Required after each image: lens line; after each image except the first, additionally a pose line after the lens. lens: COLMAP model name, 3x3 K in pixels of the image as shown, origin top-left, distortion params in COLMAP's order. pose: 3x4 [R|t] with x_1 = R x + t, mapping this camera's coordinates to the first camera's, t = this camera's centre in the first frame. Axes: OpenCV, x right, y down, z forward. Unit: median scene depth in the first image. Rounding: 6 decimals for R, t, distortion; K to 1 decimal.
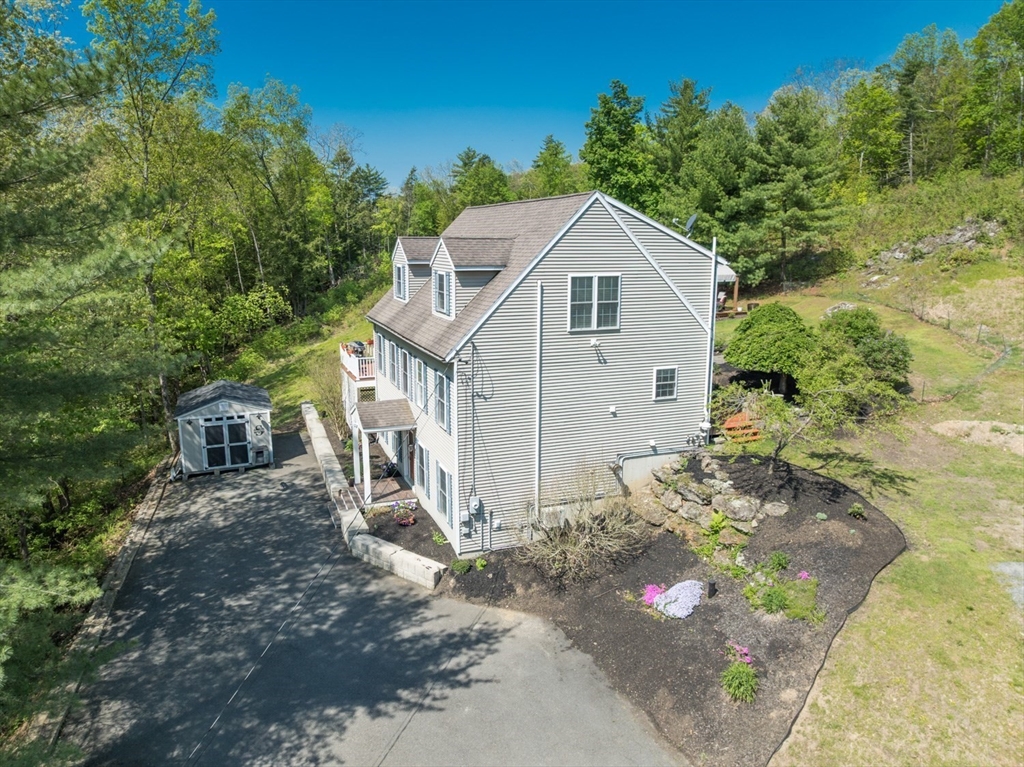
lens RADIAL K [[715.5, 0, 515.8], [0, 715.5, 383.3], [0, 0, 1]] dist [-0.009959, -0.002289]
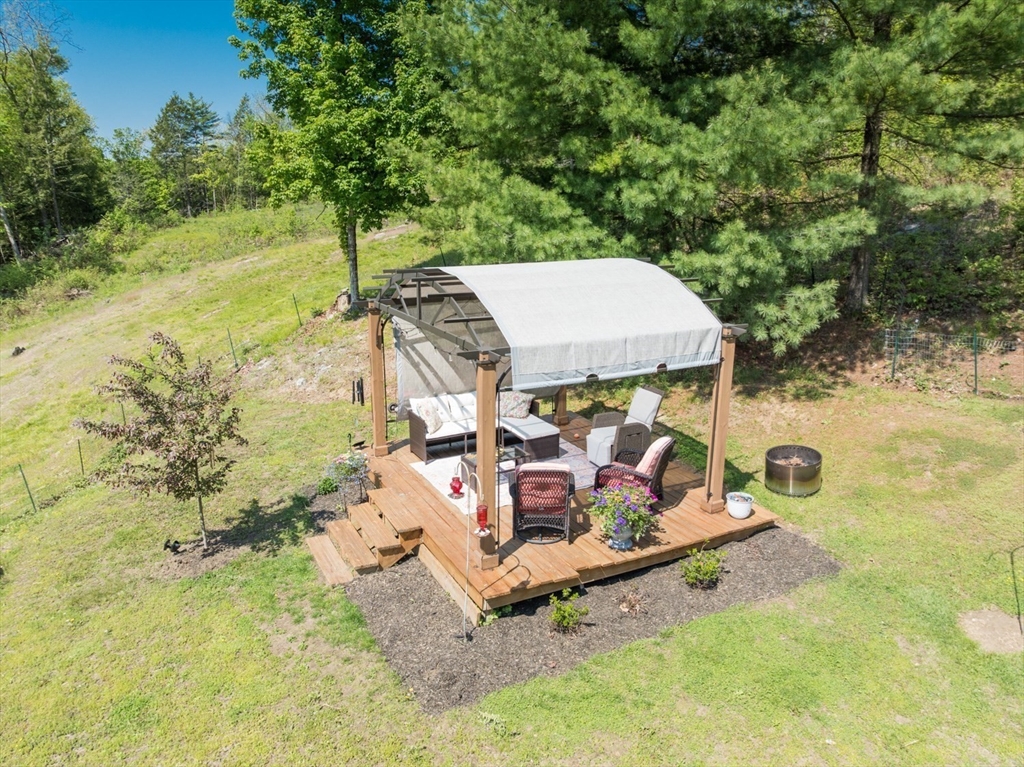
lens RADIAL K [[715.5, 0, 507.9], [0, 715.5, 383.0], [0, 0, 1]] dist [-0.009959, -0.002289]
pose [[0.995837, -0.015891, 0.089761, 0.222742], [0.010973, 0.998425, 0.055023, -0.140333], [-0.090494, -0.053809, 0.994442, 0.774736]]
